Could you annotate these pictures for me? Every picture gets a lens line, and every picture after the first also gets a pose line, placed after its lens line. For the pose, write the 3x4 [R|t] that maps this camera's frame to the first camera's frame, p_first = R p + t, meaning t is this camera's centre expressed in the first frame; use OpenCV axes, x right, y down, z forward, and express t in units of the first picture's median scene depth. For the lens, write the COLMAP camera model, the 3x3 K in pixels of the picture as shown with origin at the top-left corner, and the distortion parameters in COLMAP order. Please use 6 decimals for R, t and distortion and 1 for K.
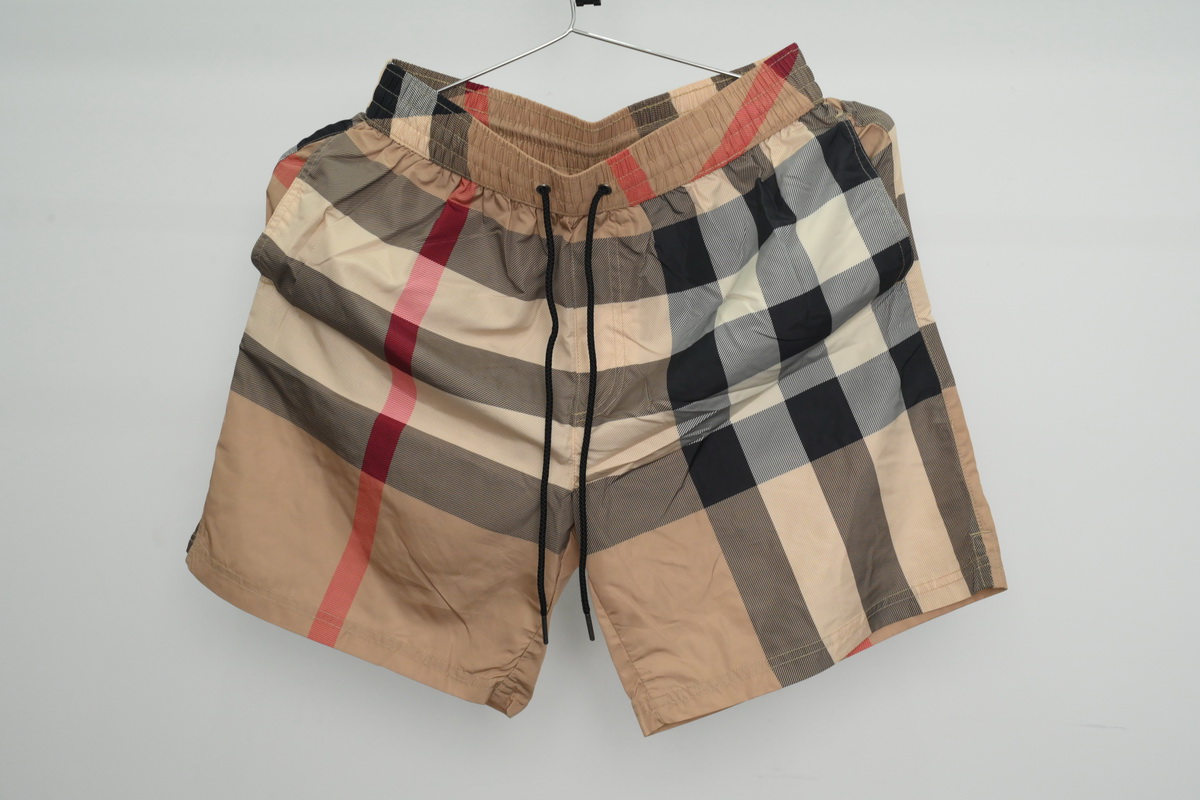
lens RADIAL K [[1502.0, 0, 600.0], [0, 1502.0, 400.0], [0, 0, 1]] dist [0.012842, 0.000950]
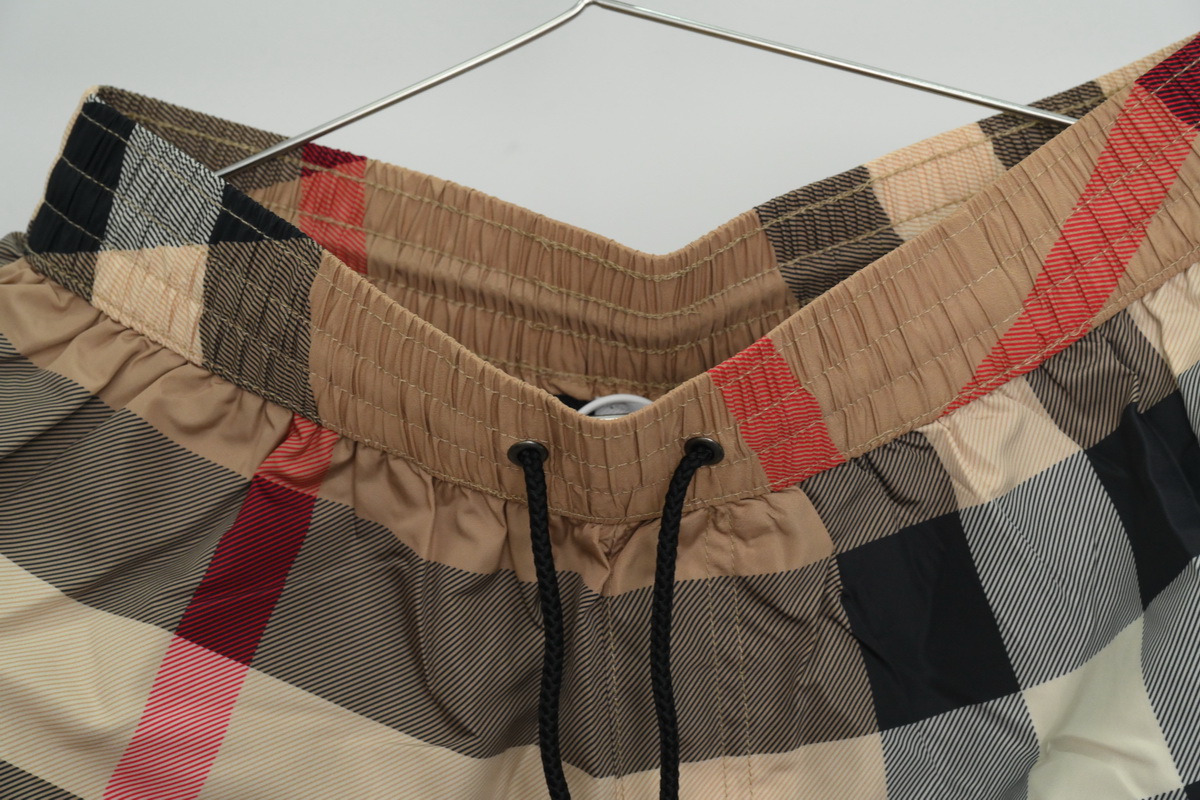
lens RADIAL K [[2760.4, 0, 600.0], [0, 2760.4, 400.0], [0, 0, 1]] dist [0.008603, 0.141981]
pose [[0.999692, -0.019229, 0.015691, -0.029873], [0.020437, 0.996511, -0.080920, -0.097381], [-0.014081, 0.081216, 0.996597, 0.348284]]
